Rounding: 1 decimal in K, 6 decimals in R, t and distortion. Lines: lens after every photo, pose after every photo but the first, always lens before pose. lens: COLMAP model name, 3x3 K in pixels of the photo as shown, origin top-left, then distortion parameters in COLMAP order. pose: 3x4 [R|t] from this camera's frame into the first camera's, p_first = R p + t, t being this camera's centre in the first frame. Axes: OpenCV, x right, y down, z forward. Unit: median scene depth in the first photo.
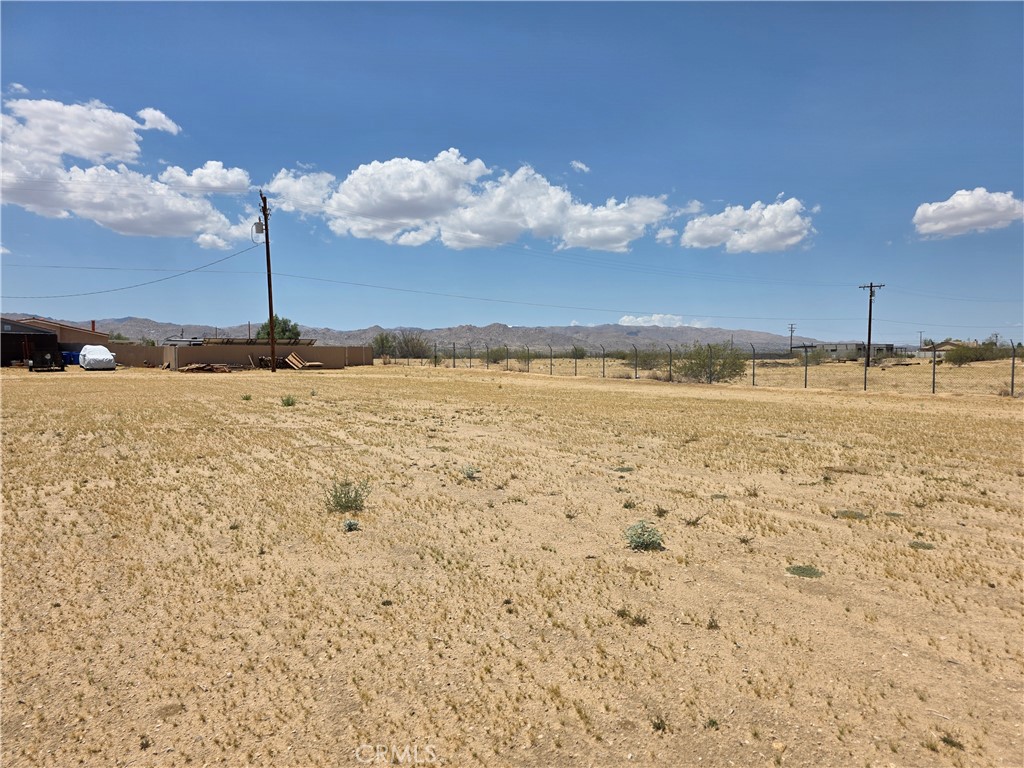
lens RADIAL K [[679.9, 0, 515.4], [0, 679.9, 396.8], [0, 0, 1]] dist [0.048857, -0.042200]
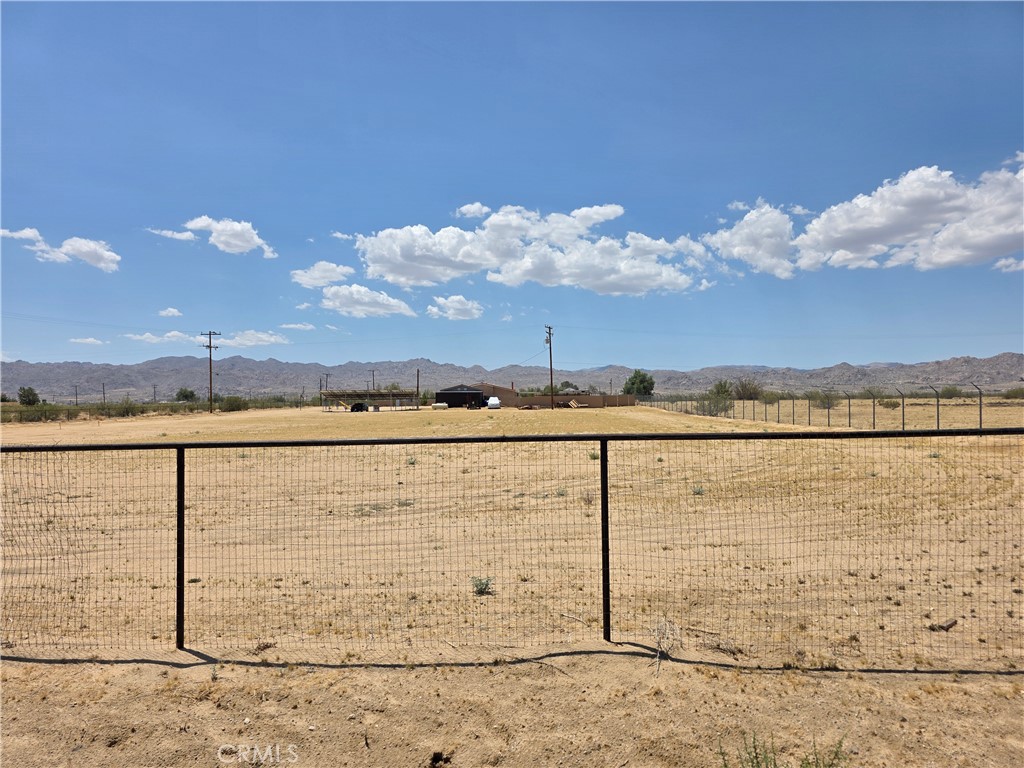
lens RADIAL K [[679.9, 0, 506.5], [0, 679.9, 390.0], [0, 0, 1]] dist [0.048857, -0.042200]
pose [[0.788685, -0.018590, -0.614516, 0.408929], [-0.024368, 0.997812, -0.061459, 0.017818], [0.614314, 0.063446, 0.786506, -0.359109]]
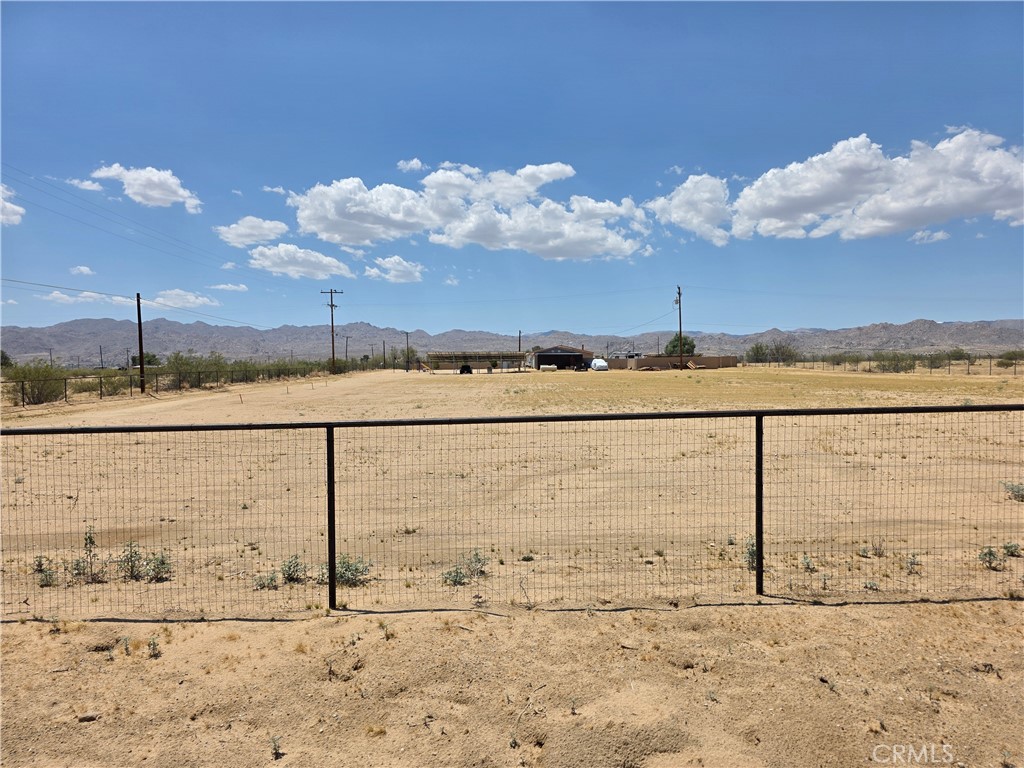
lens RADIAL K [[679.9, 0, 523.4], [0, 679.9, 414.3], [0, 0, 1]] dist [0.048857, -0.042200]
pose [[0.852045, 0.026467, -0.522799, 0.166318], [-0.017000, 0.999593, 0.022899, 0.029709], [0.523192, -0.010624, 0.852148, -0.523280]]
